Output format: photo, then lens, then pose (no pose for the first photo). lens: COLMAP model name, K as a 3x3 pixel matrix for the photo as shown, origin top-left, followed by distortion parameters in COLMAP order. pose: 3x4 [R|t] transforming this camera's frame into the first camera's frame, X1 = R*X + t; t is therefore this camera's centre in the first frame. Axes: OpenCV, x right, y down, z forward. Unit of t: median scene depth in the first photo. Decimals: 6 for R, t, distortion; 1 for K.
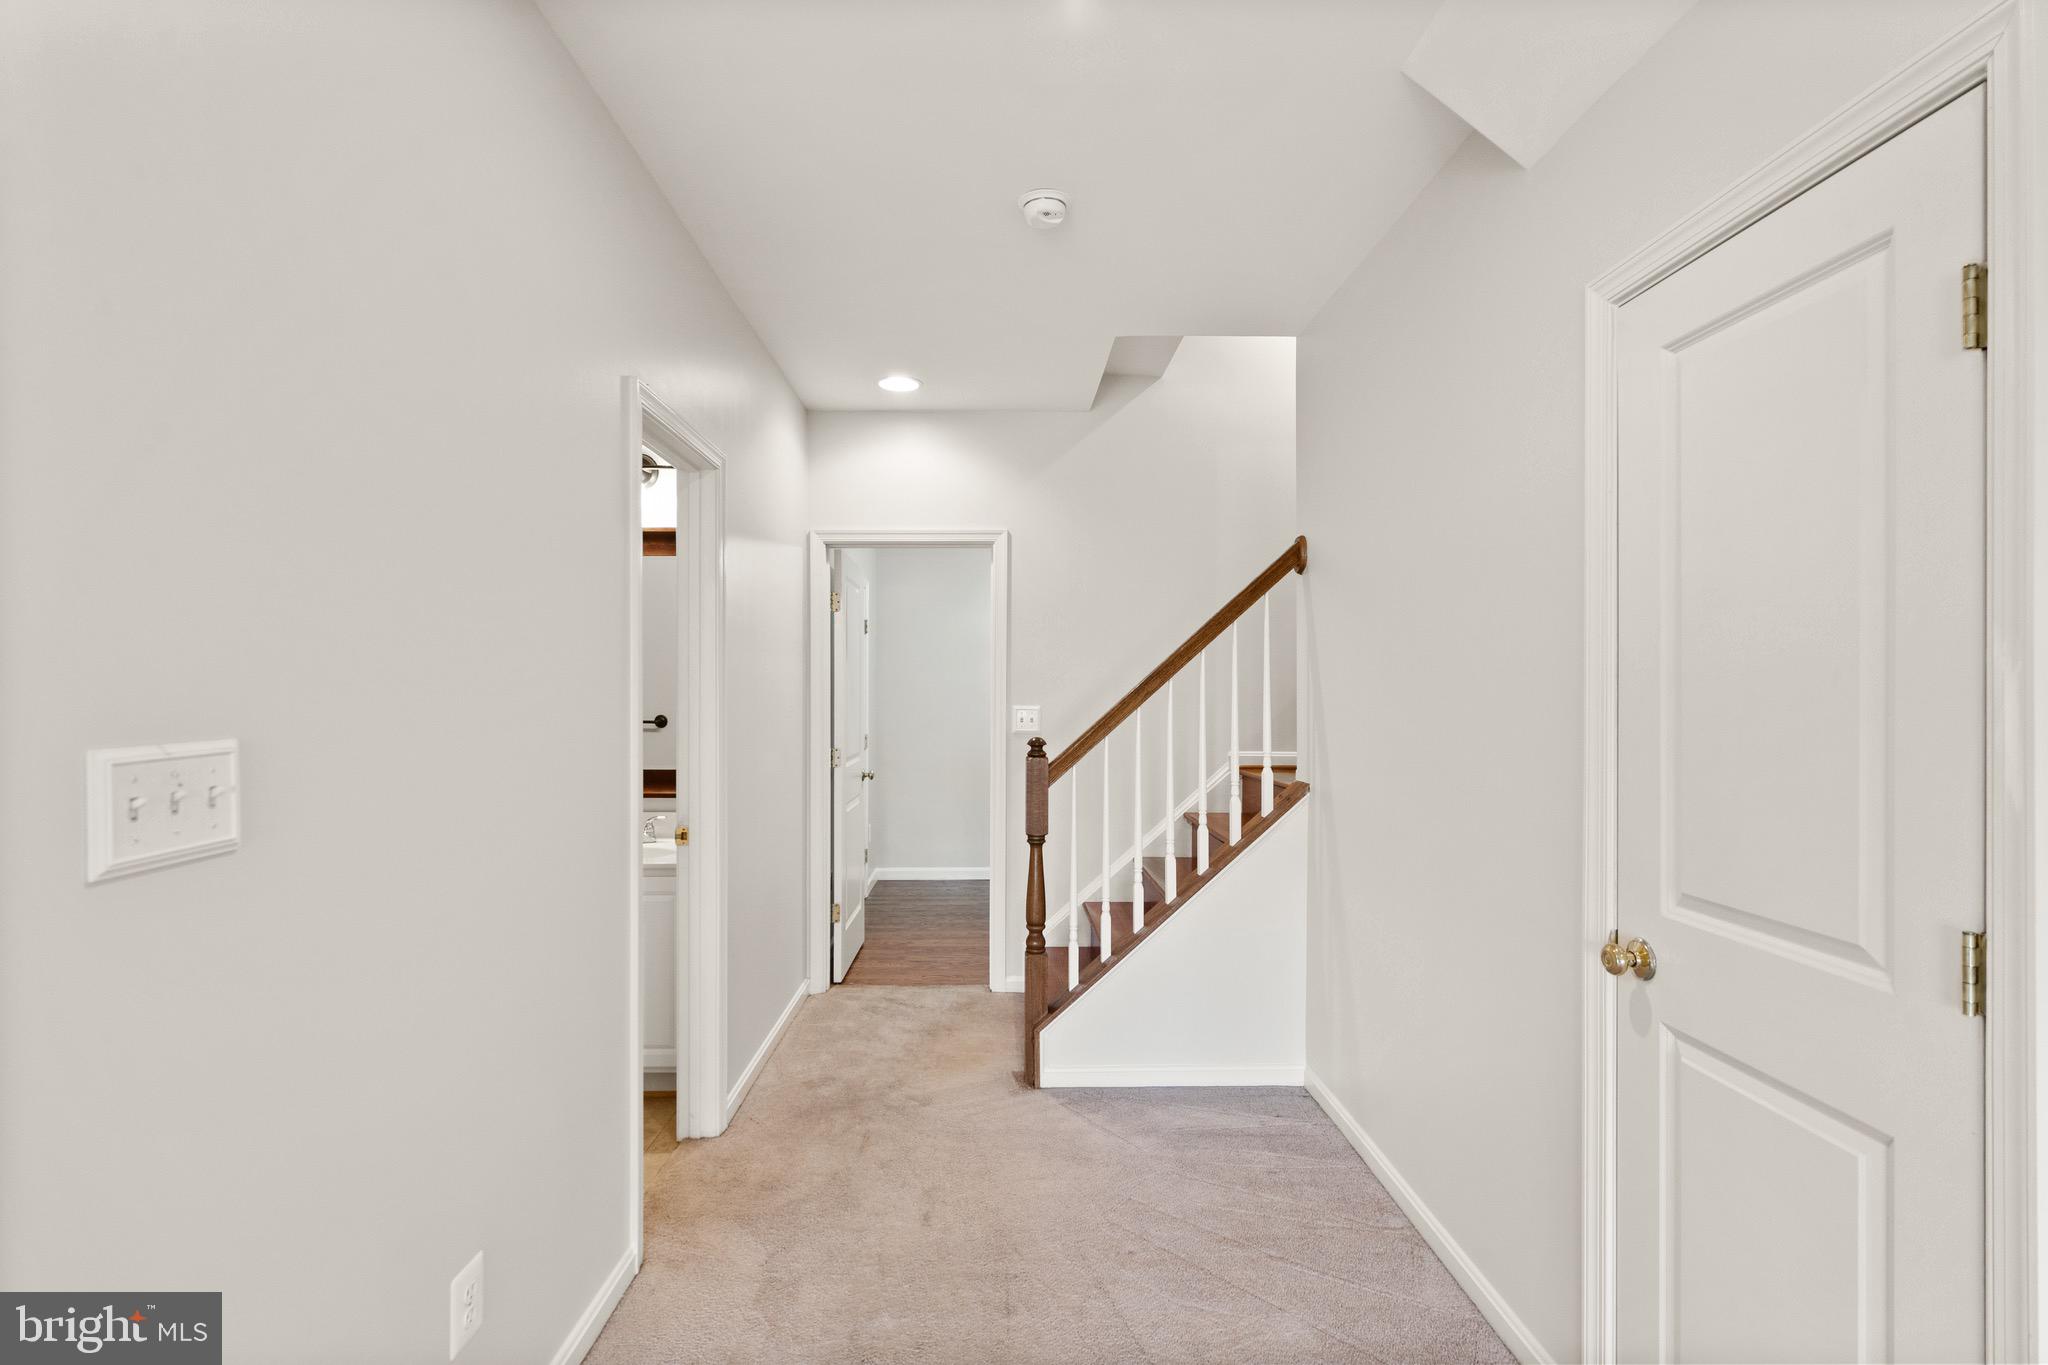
lens RADIAL K [[957.6, 0, 1027.2], [0, 957.6, 696.8], [0, 0, 1]] dist [-0.003757, 0.002844]
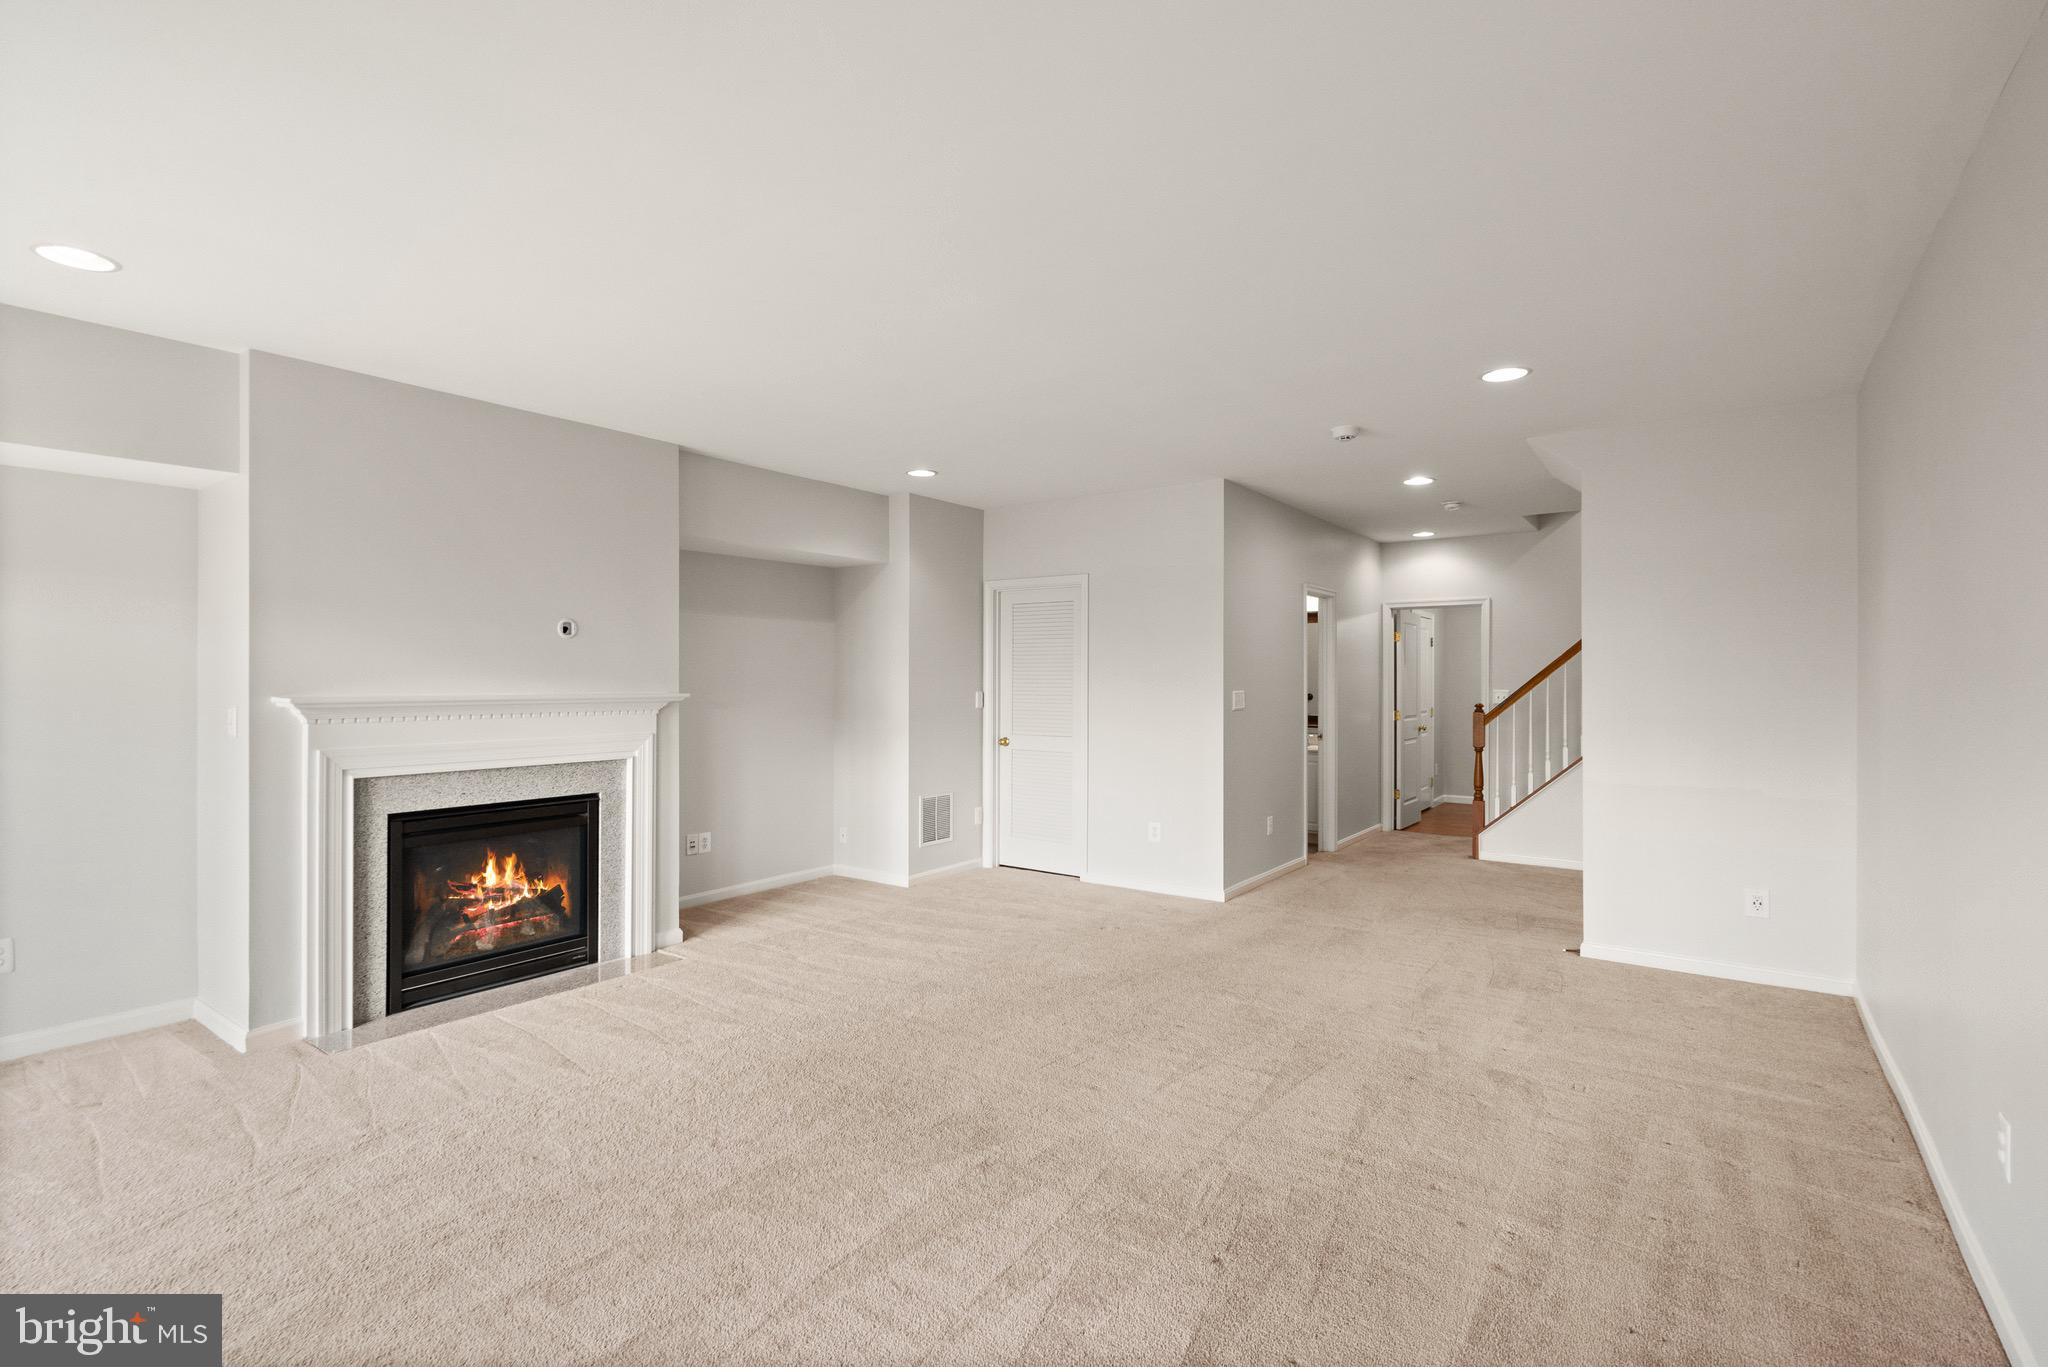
lens RADIAL K [[957.6, 0, 1017.1], [0, 957.6, 695.5], [0, 0, 1]] dist [-0.003757, 0.002844]
pose [[0.794152, -0.001126, -0.607718, 0.507233], [0.008309, 0.999925, 0.009005, -0.005435], [0.607662, -0.012201, 0.794102, -1.406307]]
